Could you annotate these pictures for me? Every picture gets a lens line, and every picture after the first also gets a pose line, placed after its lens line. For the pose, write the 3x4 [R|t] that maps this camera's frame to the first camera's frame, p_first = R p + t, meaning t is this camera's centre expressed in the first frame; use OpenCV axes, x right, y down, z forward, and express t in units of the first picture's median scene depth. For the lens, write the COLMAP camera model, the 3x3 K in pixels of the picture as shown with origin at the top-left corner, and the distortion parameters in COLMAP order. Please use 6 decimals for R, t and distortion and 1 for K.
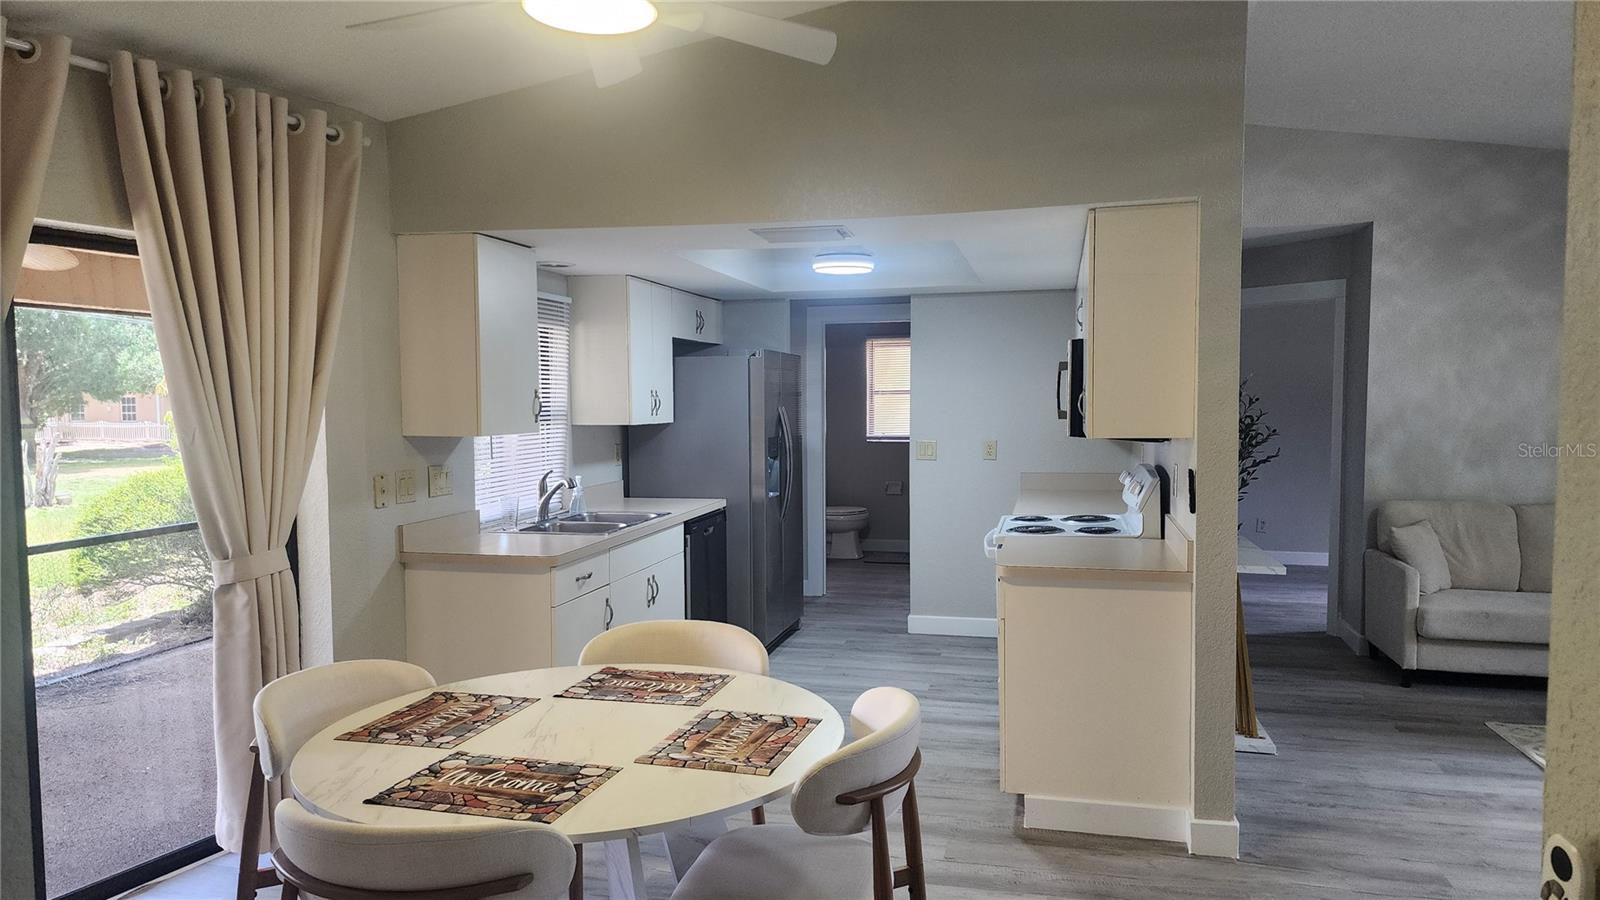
lens RADIAL K [[1059.6, 0, 803.1], [0, 1059.6, 464.1], [0, 0, 1]] dist [0.085044, -0.069445]
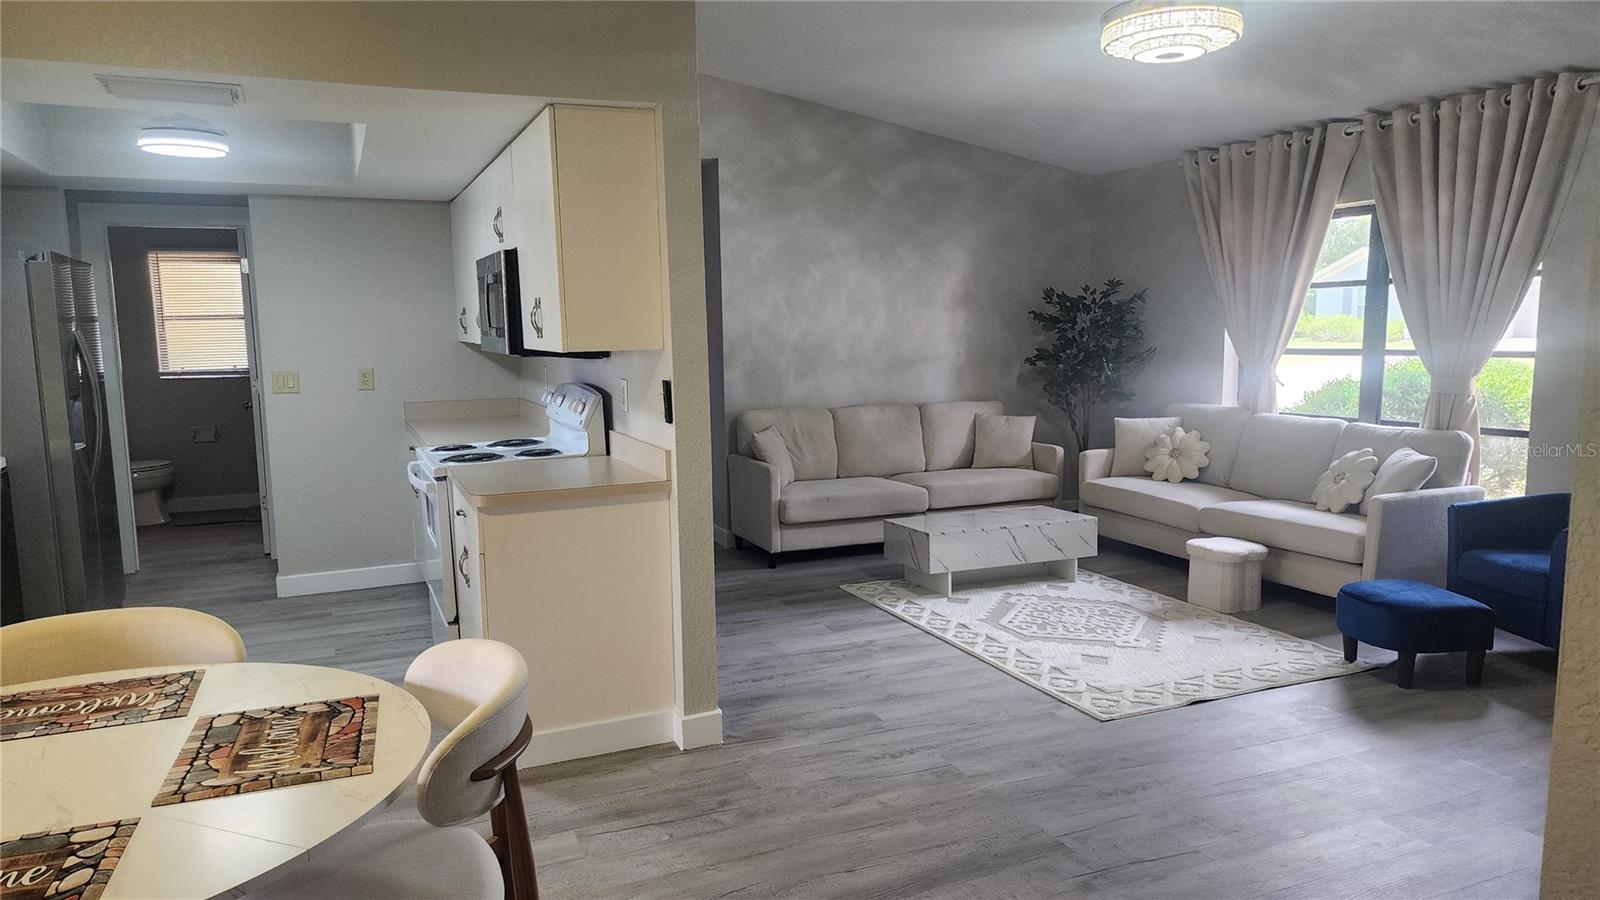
lens RADIAL K [[1063.2, 0, 802.7], [0, 1063.2, 457.2], [0, 0, 1]] dist [0.085444, -0.079889]
pose [[0.796719, -0.081344, 0.598850, -0.142329], [0.049431, 0.996351, 0.069574, 0.014082], [-0.602325, -0.025829, 0.797833, 0.113385]]
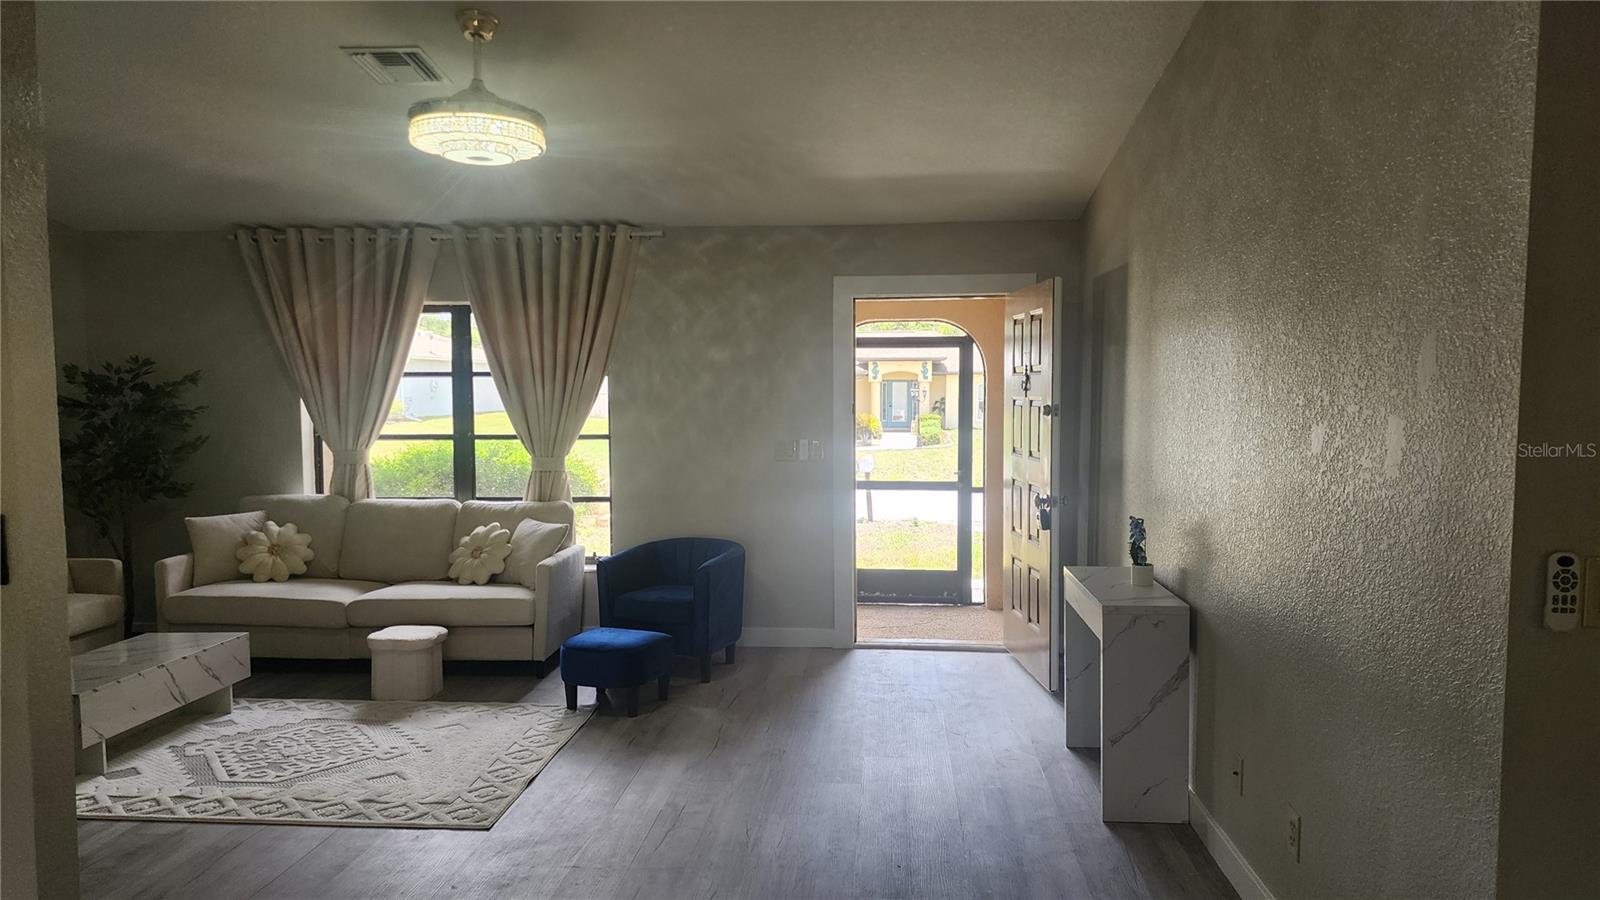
lens RADIAL K [[1065.5, 0, 837.9], [0, 1065.5, 451.8], [0, 0, 1]] dist [0.001992, -0.003559]
pose [[-0.179354, -0.054367, 0.982281, -0.333360], [0.064784, 0.995652, 0.066936, -0.042057], [-0.981649, 0.075642, -0.175052, 0.608820]]
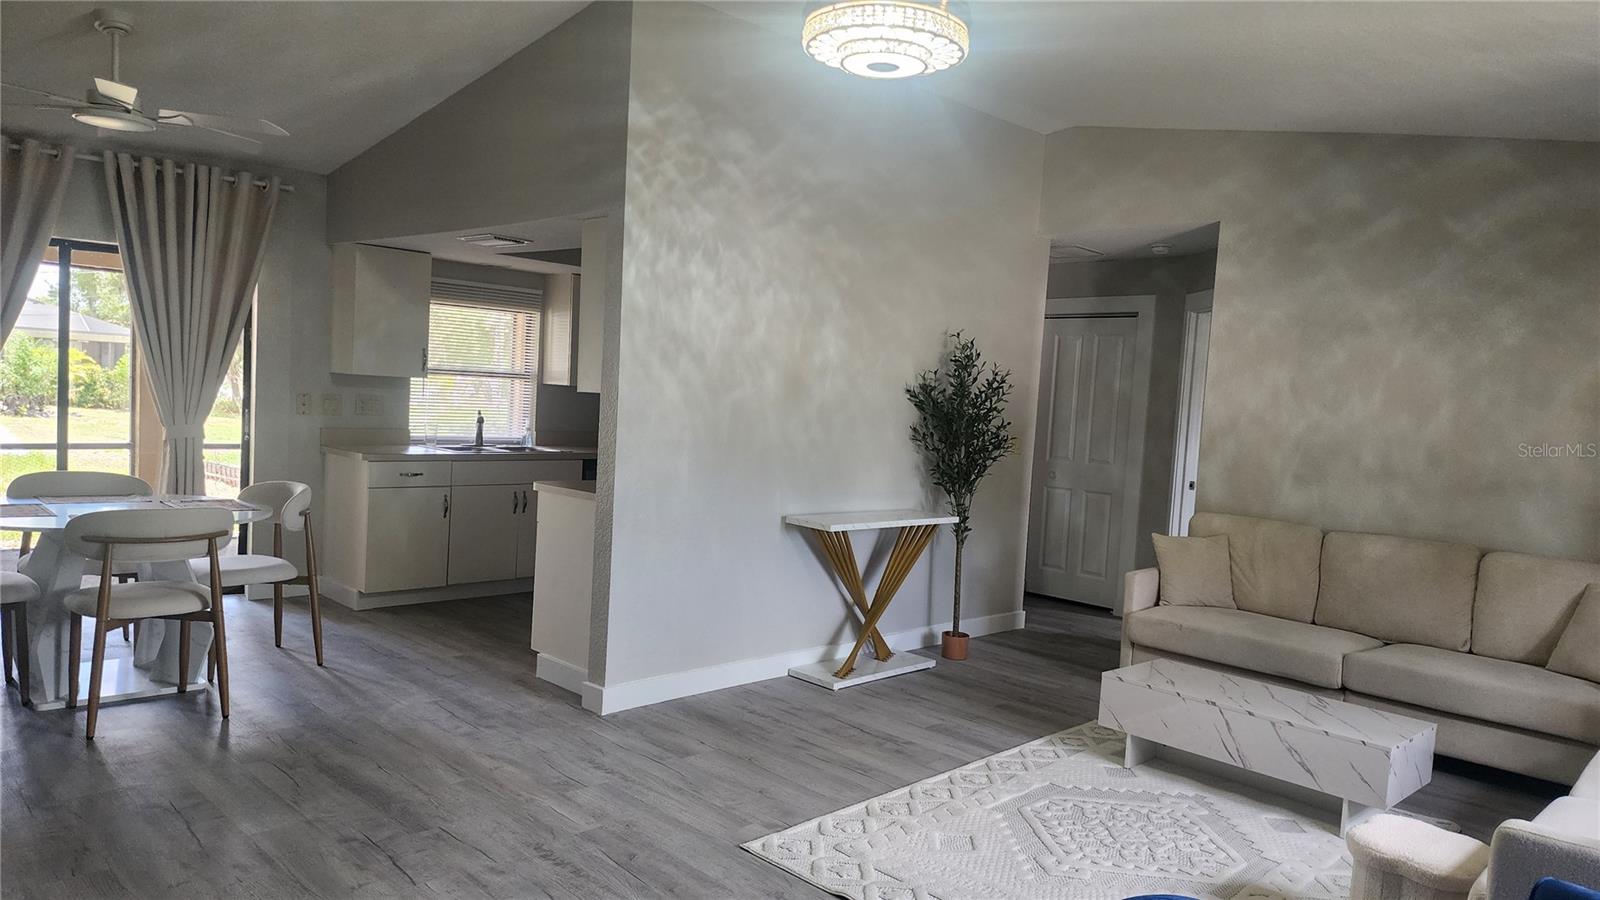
lens RADIAL K [[1059.6, 0, 803.1], [0, 1059.6, 464.1], [0, 0, 1]] dist [0.085044, -0.069445]
pose [[0.852806, 0.091383, -0.514170, 1.224770], [-0.097599, 0.995113, 0.014983, 0.019985], [0.513027, 0.037405, 0.857557, 0.006963]]
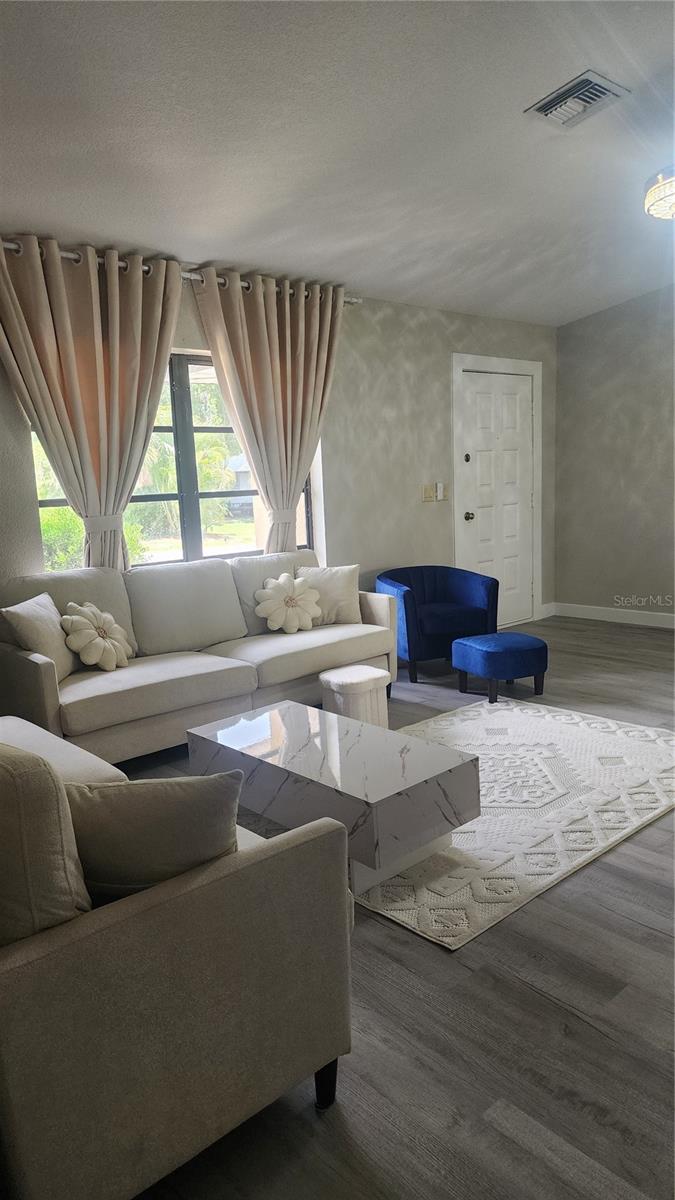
lens RADIAL K [[805.0, 0, 333.9], [0, 805.0, 607.0], [0, 0, 1]] dist [0.043915, -0.006688]
pose [[-0.821853, -0.054818, 0.567057, 0.599323], [0.082348, 0.973476, 0.213456, -0.074130], [-0.563717, 0.222125, -0.795540, 1.879232]]
